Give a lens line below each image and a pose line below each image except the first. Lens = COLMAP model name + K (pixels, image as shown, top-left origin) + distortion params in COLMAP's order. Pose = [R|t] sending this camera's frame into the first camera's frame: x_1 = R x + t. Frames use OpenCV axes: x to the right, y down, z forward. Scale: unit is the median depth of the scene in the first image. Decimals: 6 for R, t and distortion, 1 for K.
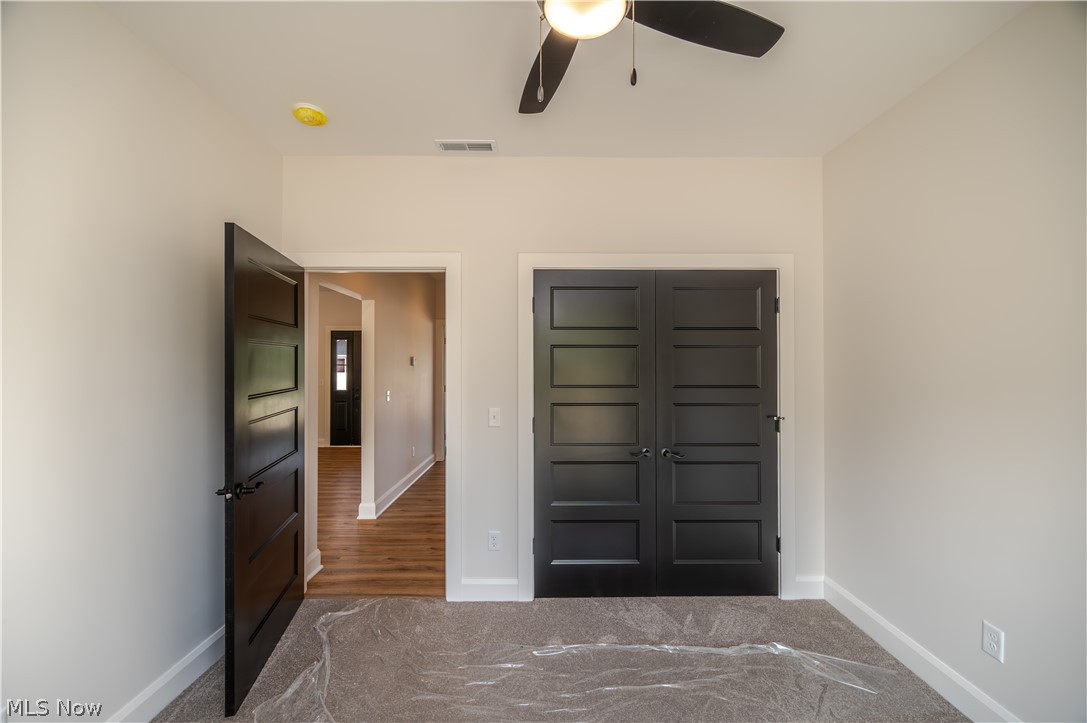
lens RADIAL K [[430.1, 0, 551.6], [0, 430.1, 357.7], [0, 0, 1]] dist [-0.001842, 0.000361]
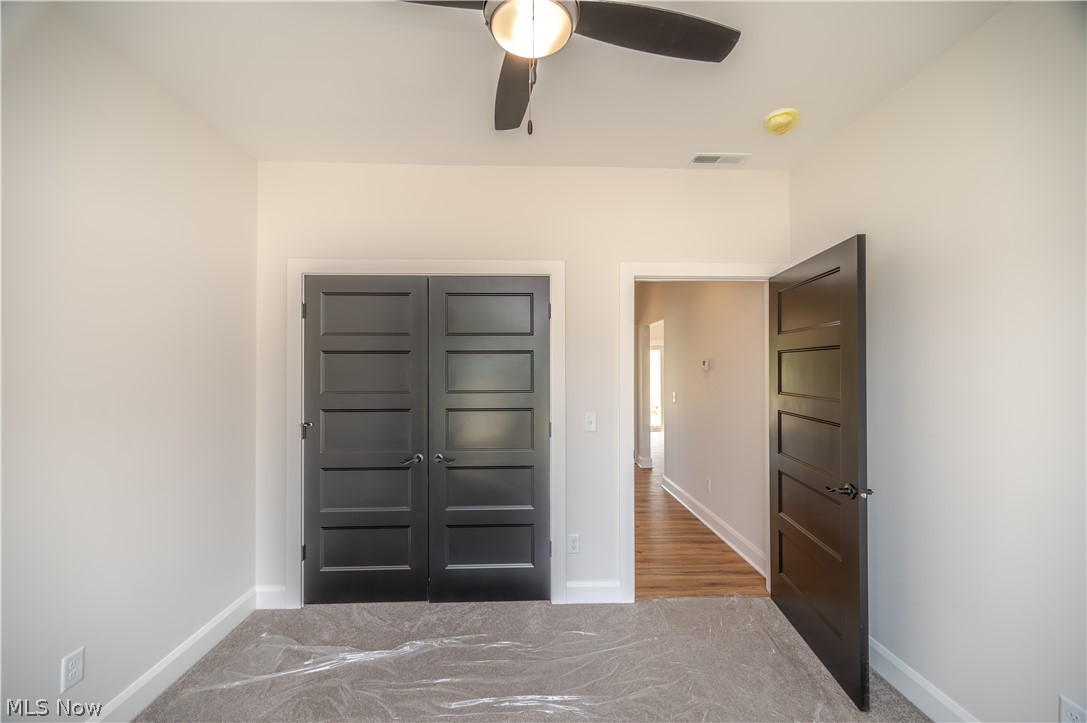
lens RADIAL K [[430.1, 0, 520.3], [0, 430.1, 362.9], [0, 0, 1]] dist [-0.001842, 0.000361]
pose [[0.999966, -0.001457, 0.008171, 0.449270], [0.001438, 0.999996, 0.002370, -0.003751], [-0.008174, -0.002359, 0.999964, 0.001468]]
